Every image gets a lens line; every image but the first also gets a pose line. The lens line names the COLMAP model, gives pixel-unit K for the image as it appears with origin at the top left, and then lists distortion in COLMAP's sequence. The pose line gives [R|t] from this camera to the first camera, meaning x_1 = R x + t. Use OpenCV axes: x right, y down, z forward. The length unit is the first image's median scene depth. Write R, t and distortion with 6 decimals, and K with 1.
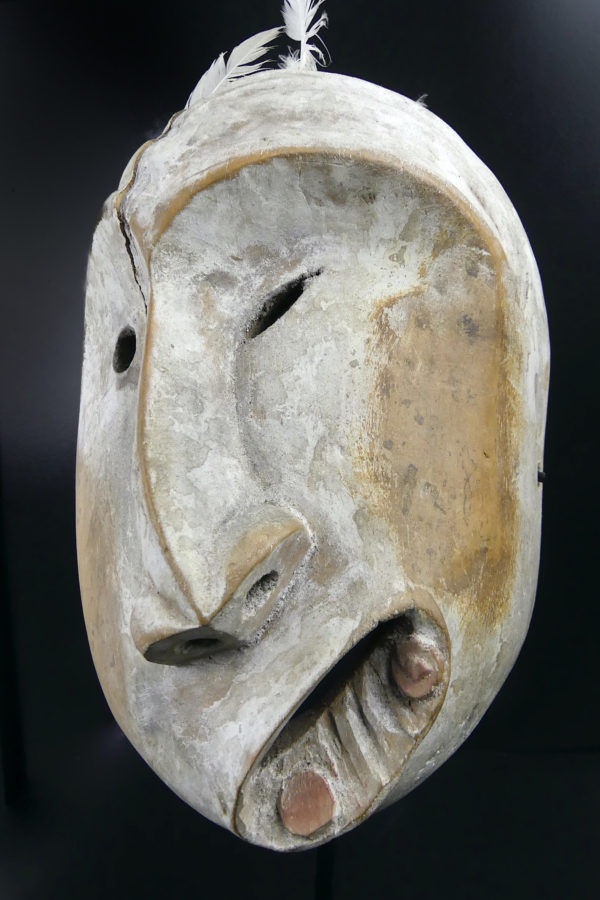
lens RADIAL K [[735.8, 0, 301.3], [0, 735.8, 459.5], [0, 0, 1]] dist [-0.021597, -0.015811]
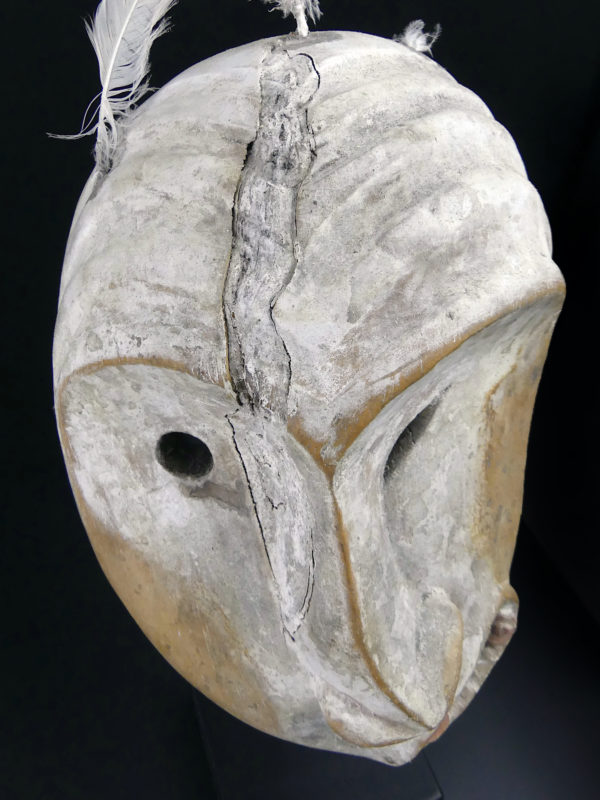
lens RADIAL K [[702.0, 0, 302.1], [0, 702.0, 384.0], [0, 0, 1]] dist [-0.035222, 0.004992]
pose [[0.825789, -0.338142, 0.451368, -0.554218], [0.017110, 0.814979, 0.579237, -0.809377], [-0.563720, -0.470605, 0.678786, 0.503419]]
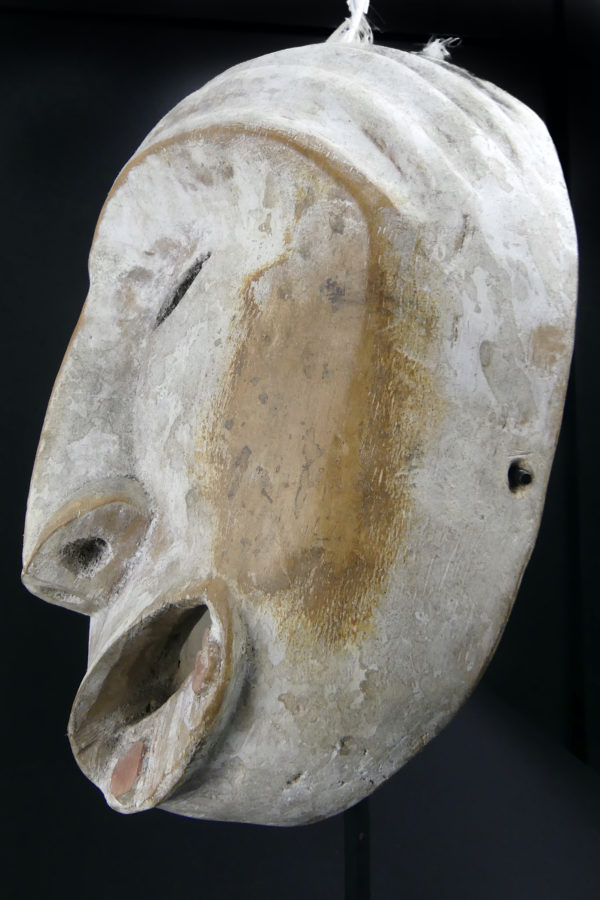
lens RADIAL K [[735.8, 0, 294.5], [0, 735.8, 439.5], [0, 0, 1]] dist [-0.021597, -0.015811]
pose [[0.744170, 0.023910, -0.667562, 0.811650], [-0.048989, 0.998622, -0.018844, 0.012634], [0.666191, 0.046727, 0.744316, 0.346586]]
